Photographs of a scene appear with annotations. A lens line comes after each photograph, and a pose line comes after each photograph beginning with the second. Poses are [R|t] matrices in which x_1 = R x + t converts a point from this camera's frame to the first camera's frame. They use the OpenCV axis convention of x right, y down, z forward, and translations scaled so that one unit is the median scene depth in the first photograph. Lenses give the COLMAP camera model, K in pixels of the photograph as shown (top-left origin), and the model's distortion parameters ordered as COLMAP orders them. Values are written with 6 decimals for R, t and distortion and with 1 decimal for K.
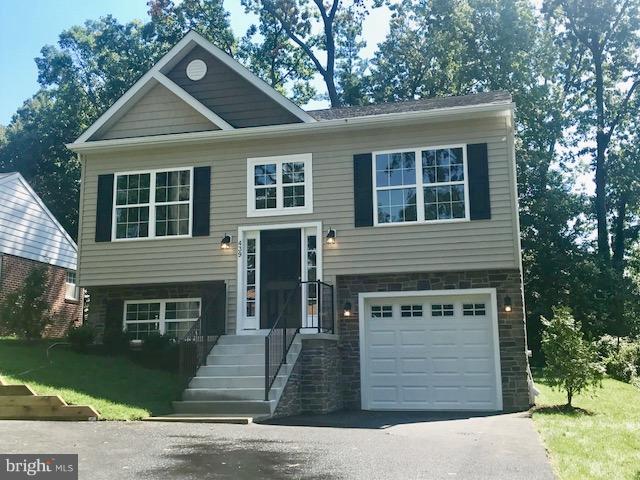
lens RADIAL K [[758.9, 0, 320.4], [0, 758.9, 243.5], [0, 0, 1]] dist [0.079370, 0.000000]
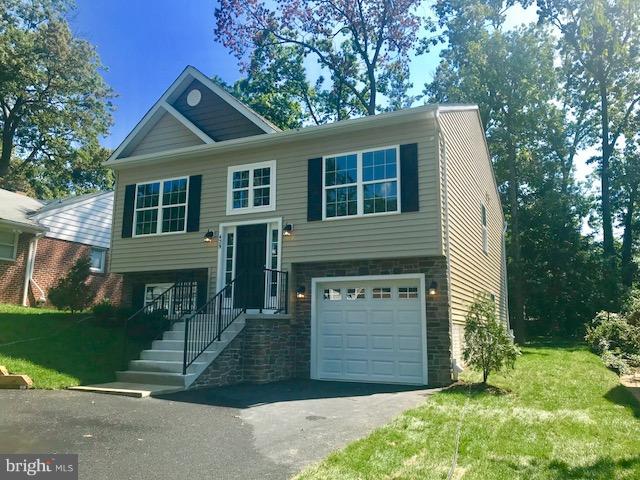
lens RADIAL K [[532.0, 0, 321.3], [0, 532.0, 243.2], [0, 0, 1]] dist [0.076066, -0.060598]
pose [[0.981753, -0.013300, -0.189693, 0.212053], [0.014075, 0.999897, 0.002741, 0.009303], [0.189637, -0.005361, 0.981840, 0.194068]]
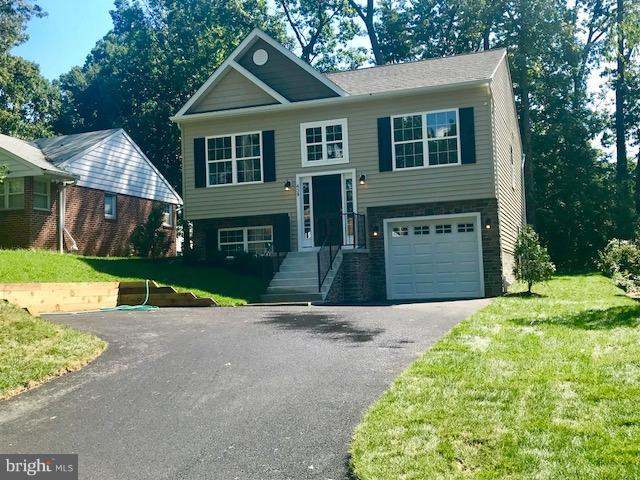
lens RADIAL K [[759.5, 0, 317.1], [0, 759.5, 244.1], [0, 0, 1]] dist [0.097651, 0.000000]
pose [[0.995960, -0.032827, -0.083579, 0.042433], [0.042293, 0.992564, 0.114144, -0.052214], [0.079210, -0.117218, 0.989942, -0.390543]]
